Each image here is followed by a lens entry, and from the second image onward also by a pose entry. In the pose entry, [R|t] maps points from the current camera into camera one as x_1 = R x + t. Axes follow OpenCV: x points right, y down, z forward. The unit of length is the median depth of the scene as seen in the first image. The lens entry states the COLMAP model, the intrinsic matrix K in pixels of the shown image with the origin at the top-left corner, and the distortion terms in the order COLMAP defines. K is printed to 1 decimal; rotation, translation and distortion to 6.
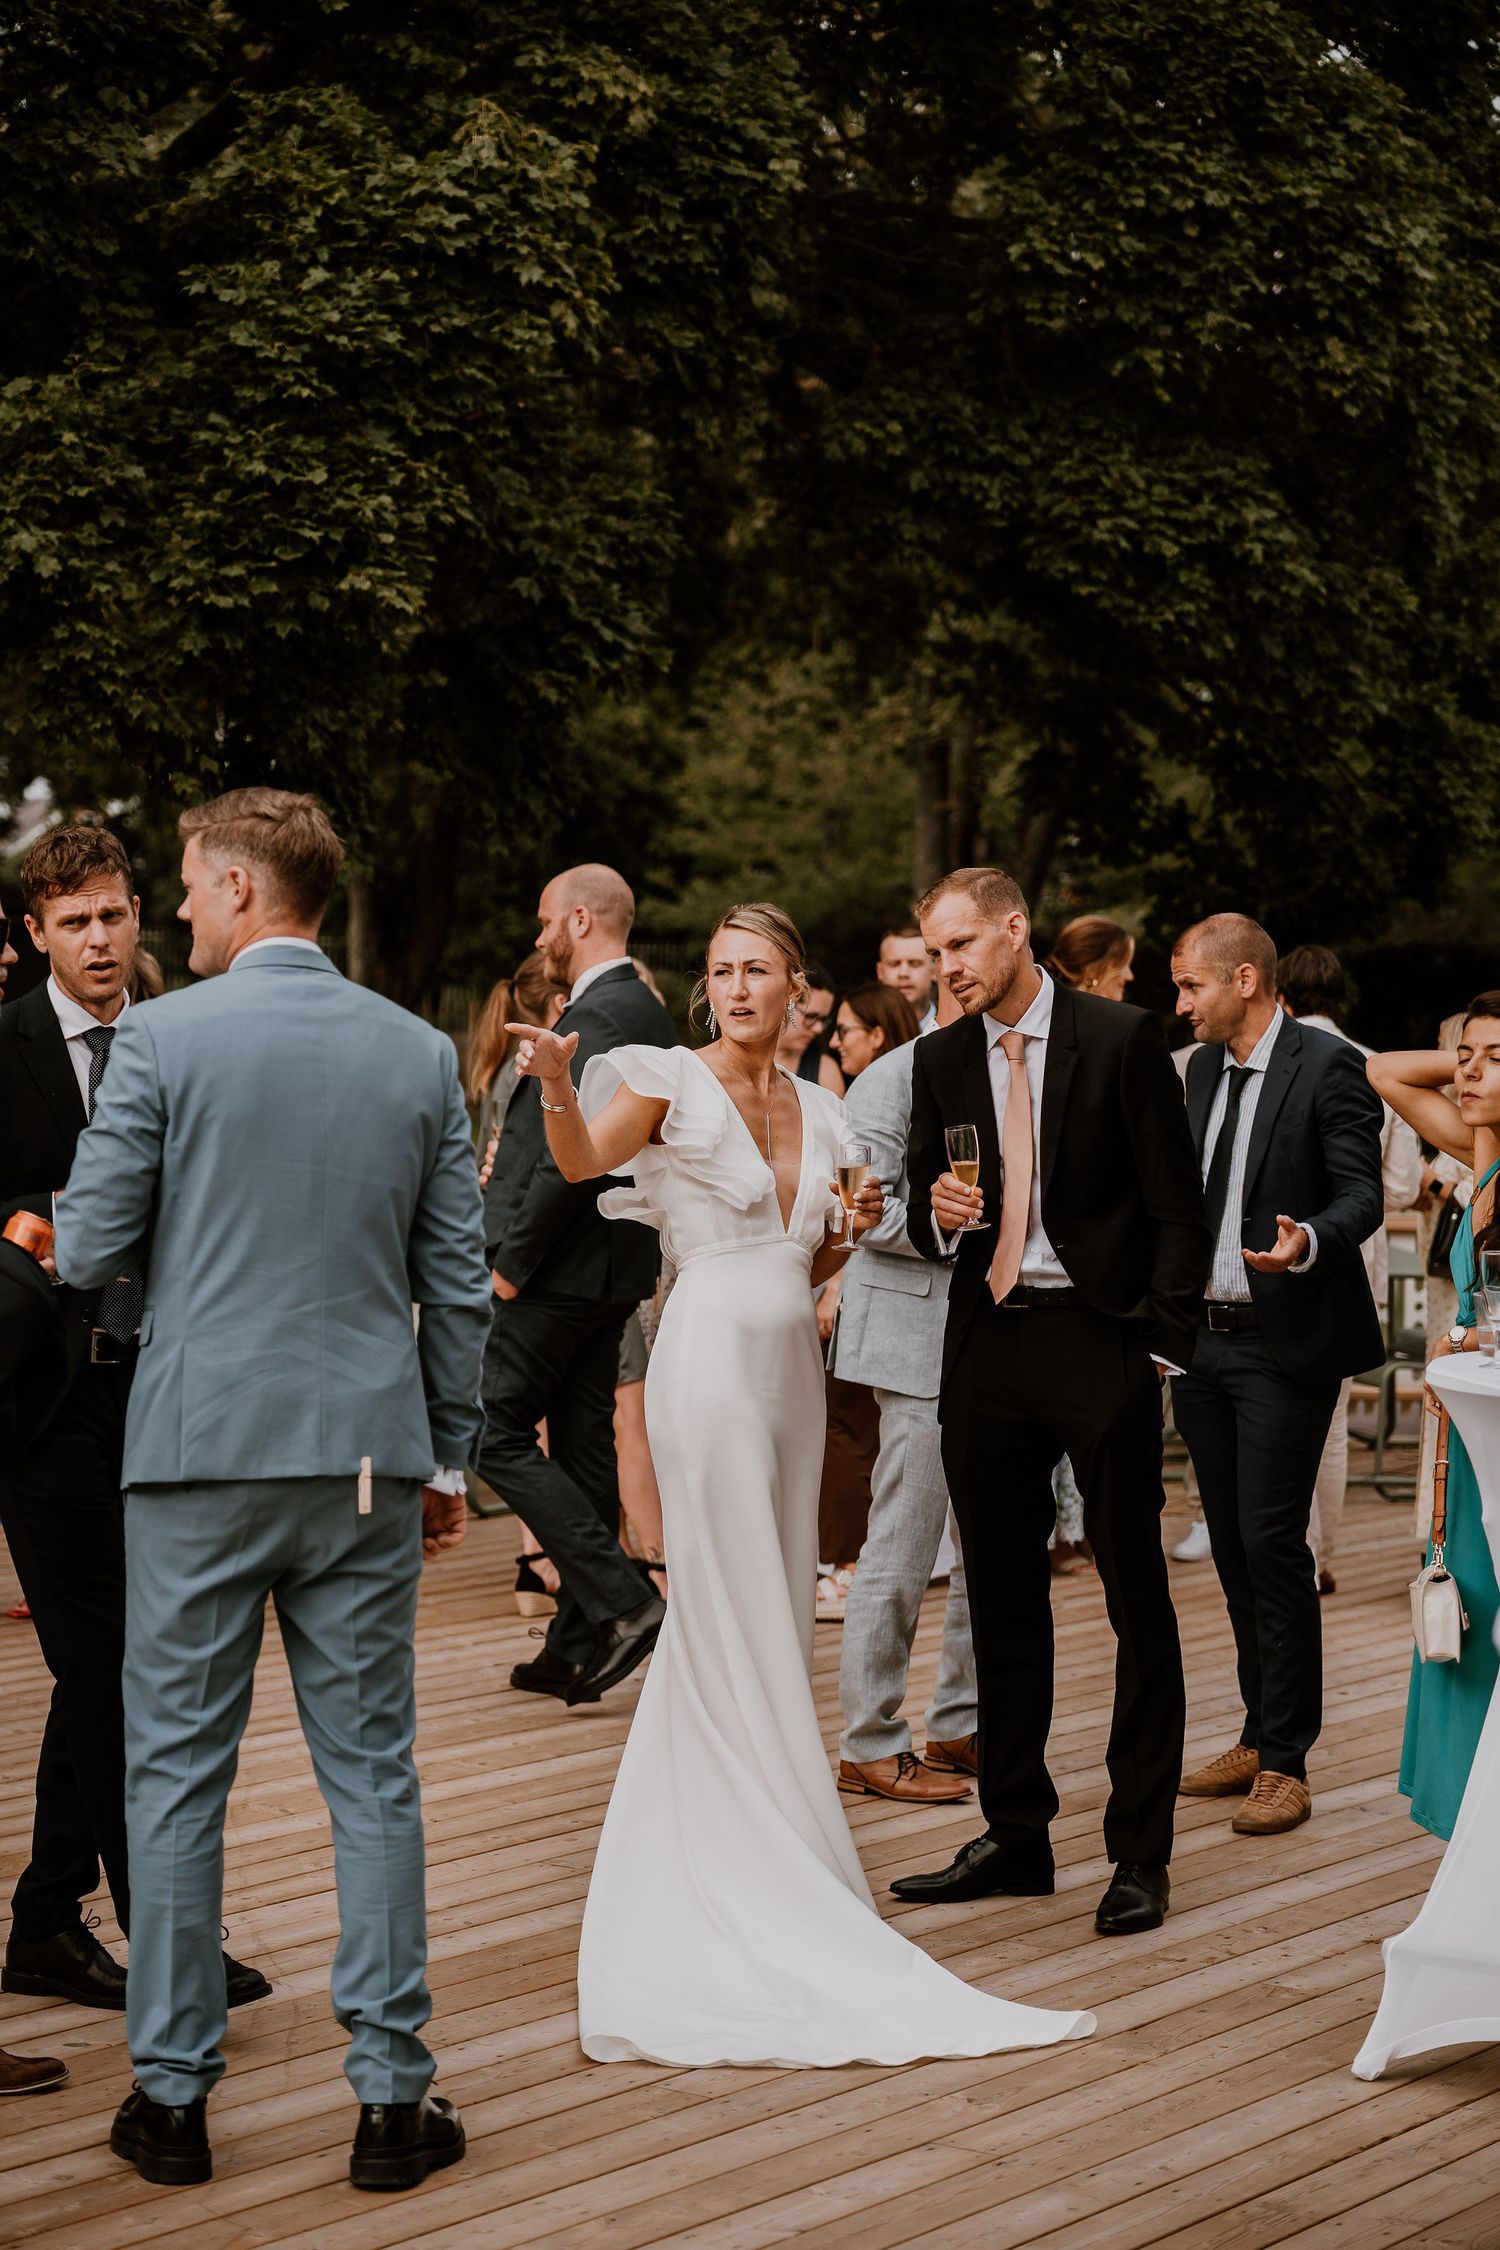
lens RADIAL K [[4682.2, 0, 749.3], [0, 4682.2, 1126.3], [0, 0, 1]] dist [-0.011218, -0.107378]
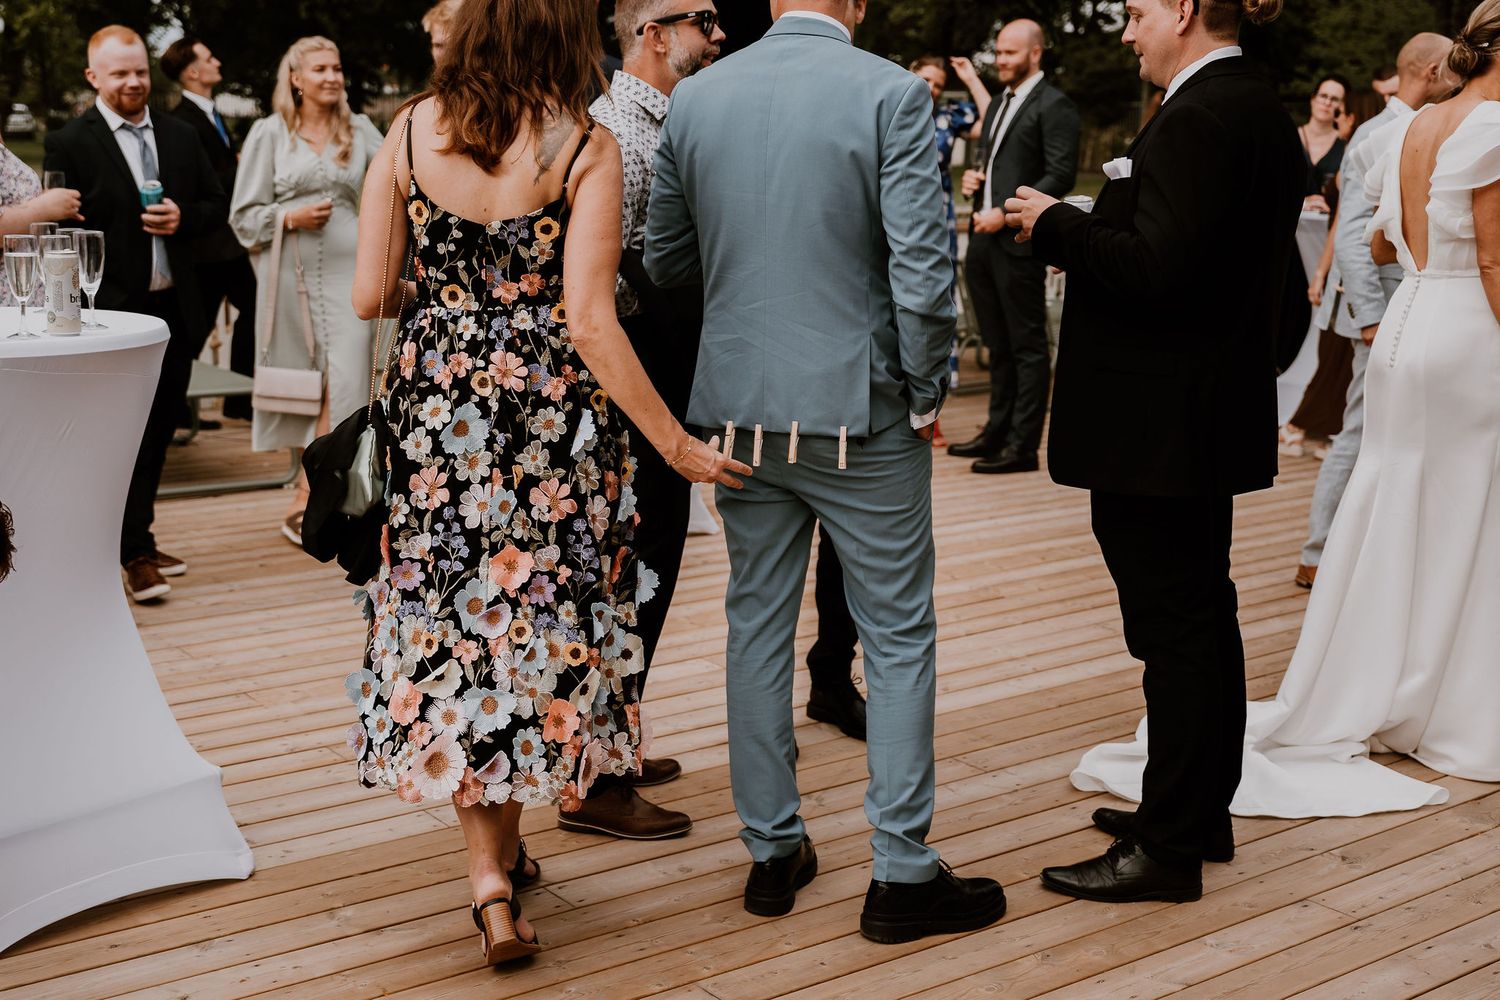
lens RADIAL K [[1527.7, 0, 750.1], [0, 1527.7, 471.2], [0, 0, 1]] dist [0.007128, 0.017030]
pose [[0.926302, 0.083502, -0.367412, 0.040542], [-0.016051, 0.982993, 0.182938, 0.006189], [0.376439, -0.163559, 0.911889, 0.510816]]
